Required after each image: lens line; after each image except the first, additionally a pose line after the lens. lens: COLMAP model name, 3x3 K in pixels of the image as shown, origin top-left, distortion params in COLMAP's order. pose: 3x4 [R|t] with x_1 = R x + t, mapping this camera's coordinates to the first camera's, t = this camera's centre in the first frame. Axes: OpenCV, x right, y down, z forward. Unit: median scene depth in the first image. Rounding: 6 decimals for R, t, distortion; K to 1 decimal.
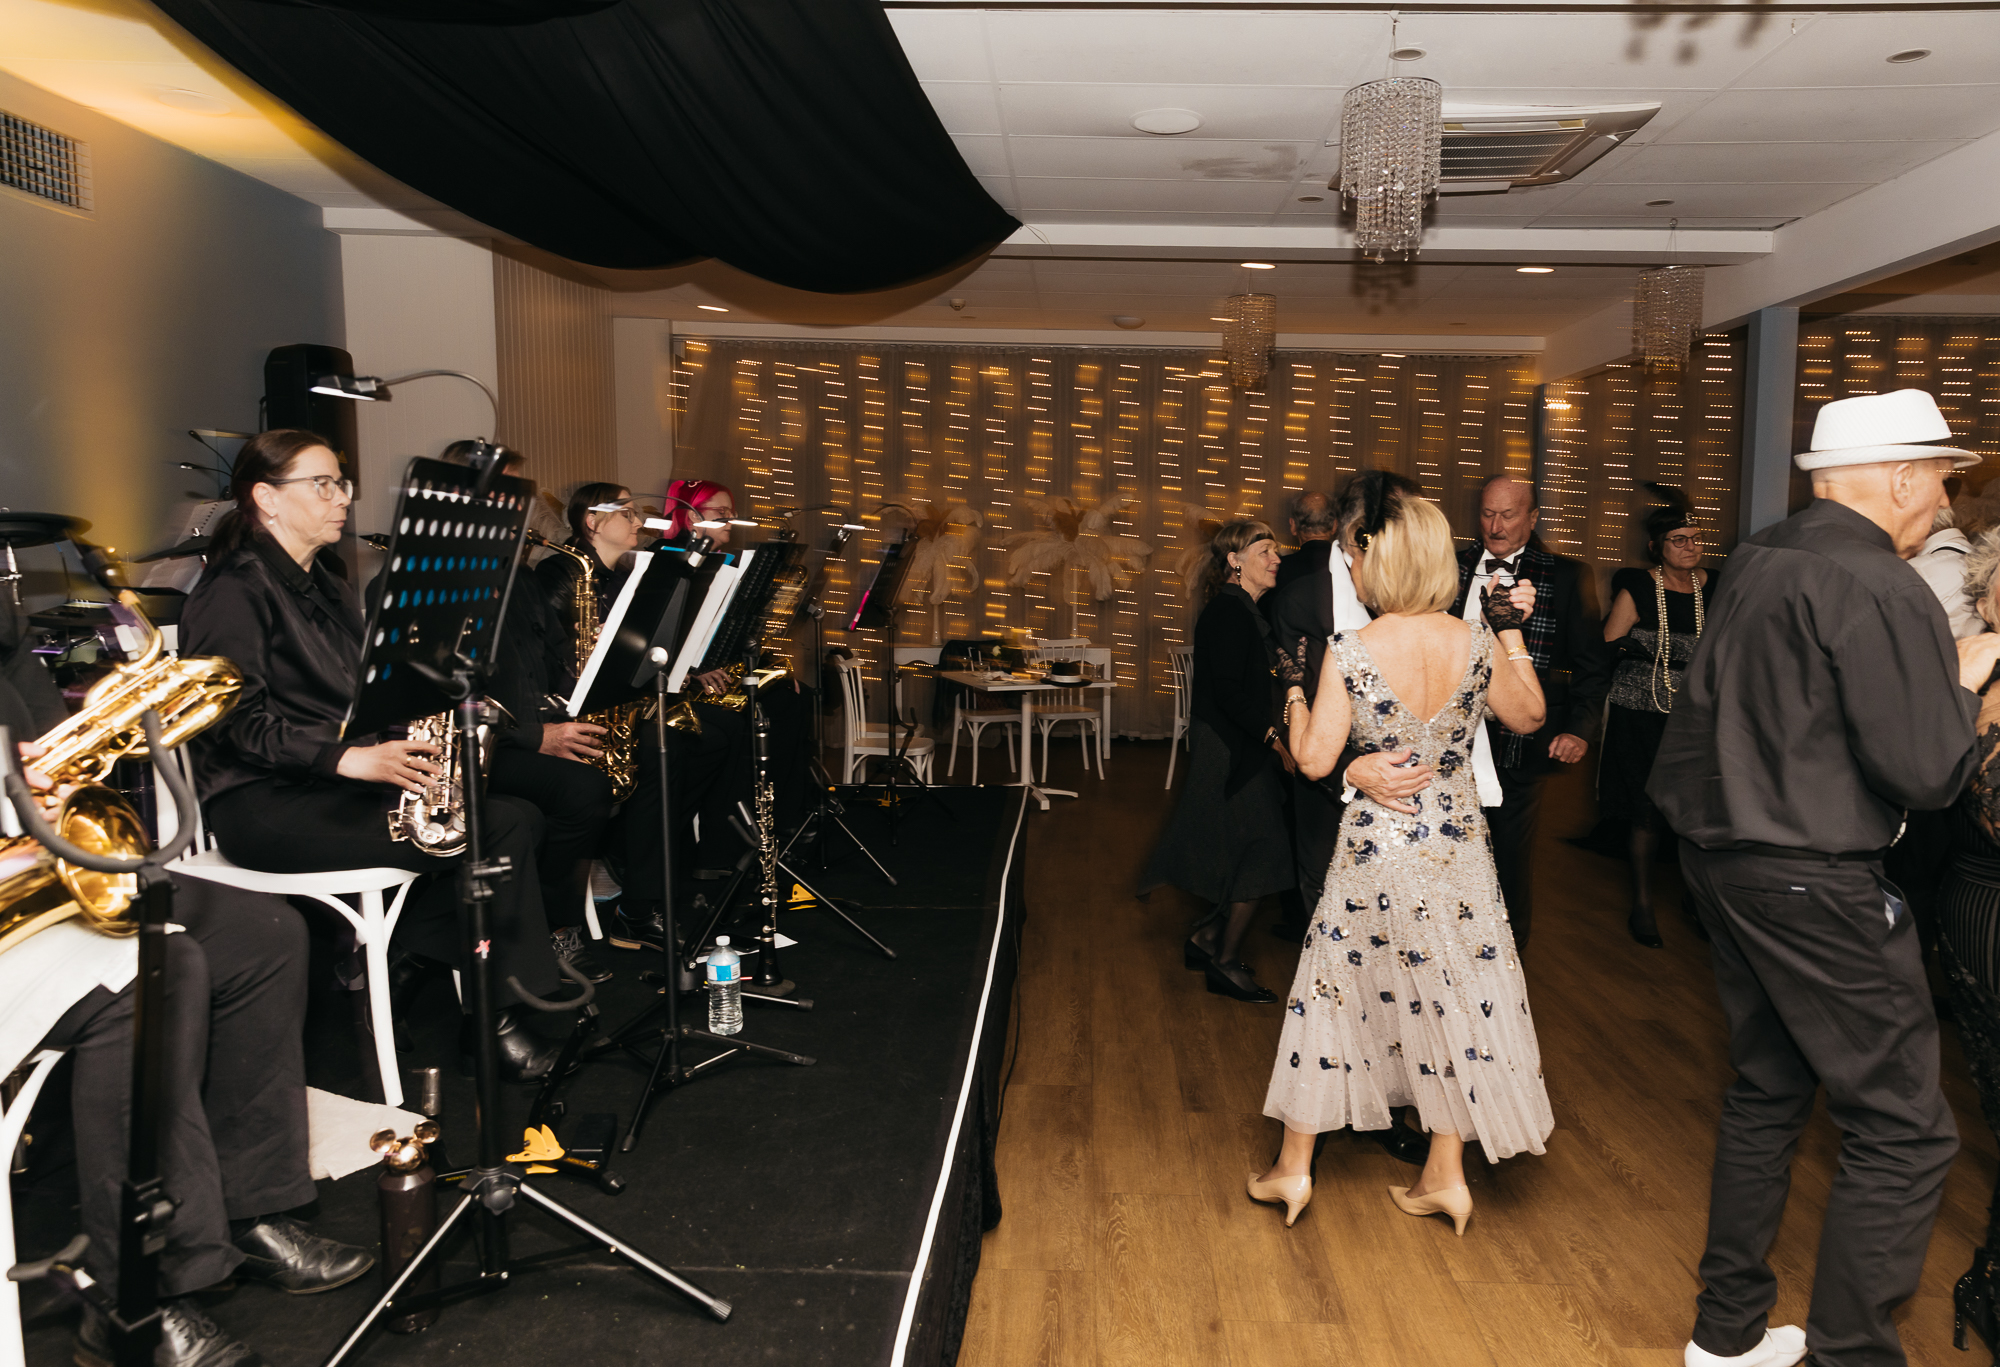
lens RADIAL K [[1366.8, 0, 1002.2], [0, 1366.8, 702.0], [0, 0, 1]] dist [0.006824, 0.001460]
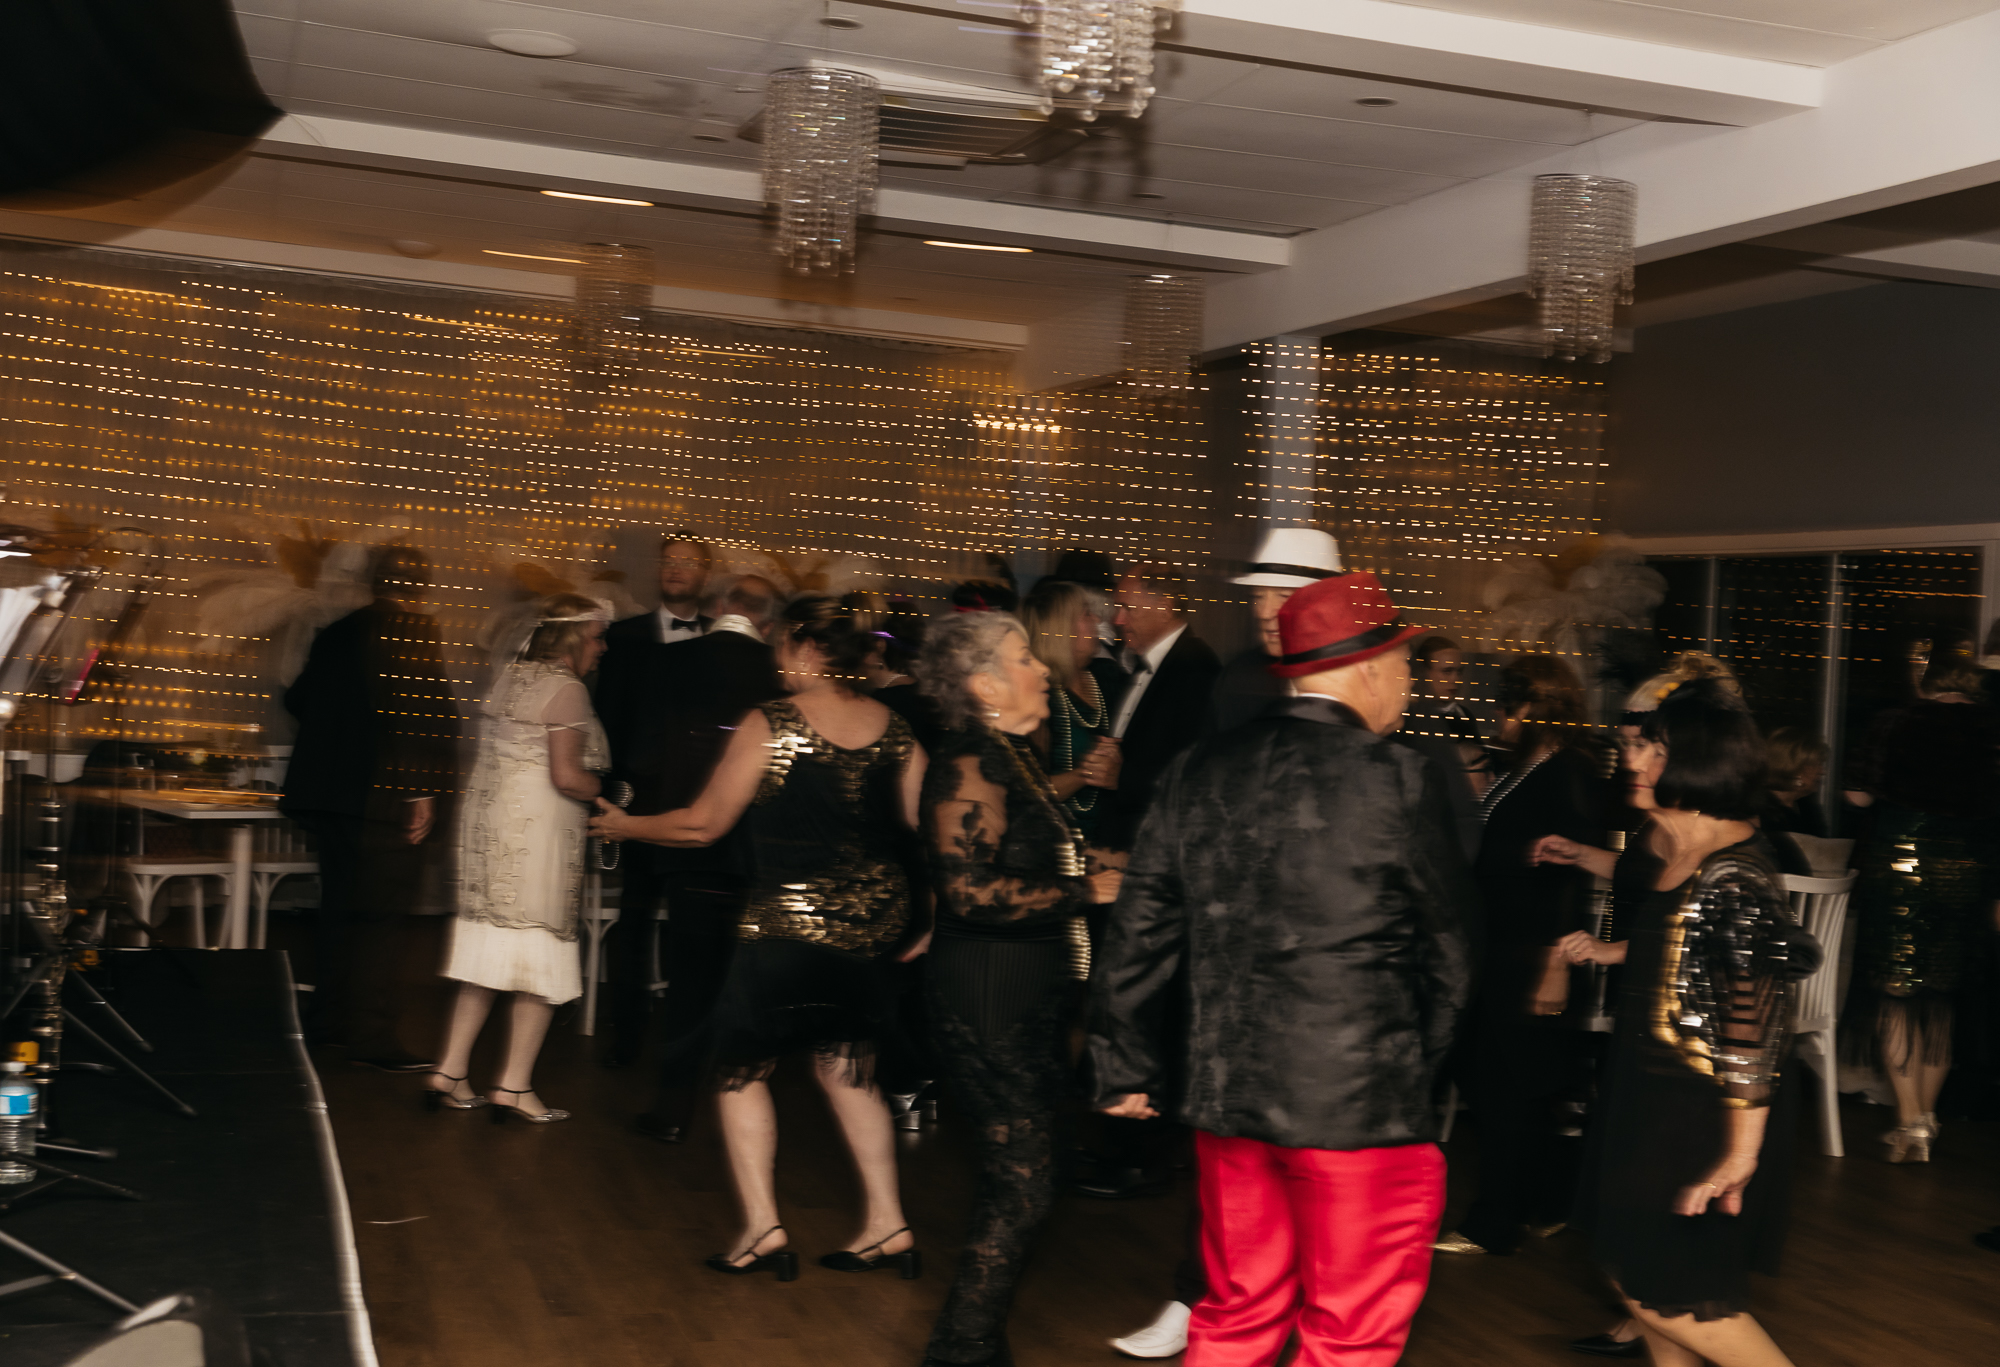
lens RADIAL K [[2550.2, 0, 1000.0], [0, 2550.2, 683.5], [0, 0, 1]] dist [0.006760, -0.051021]
pose [[0.936991, 0.038115, 0.347267, -0.062254], [-0.009067, 0.996349, -0.084892, 0.023554], [-0.349235, 0.076394, 0.933916, -0.206492]]
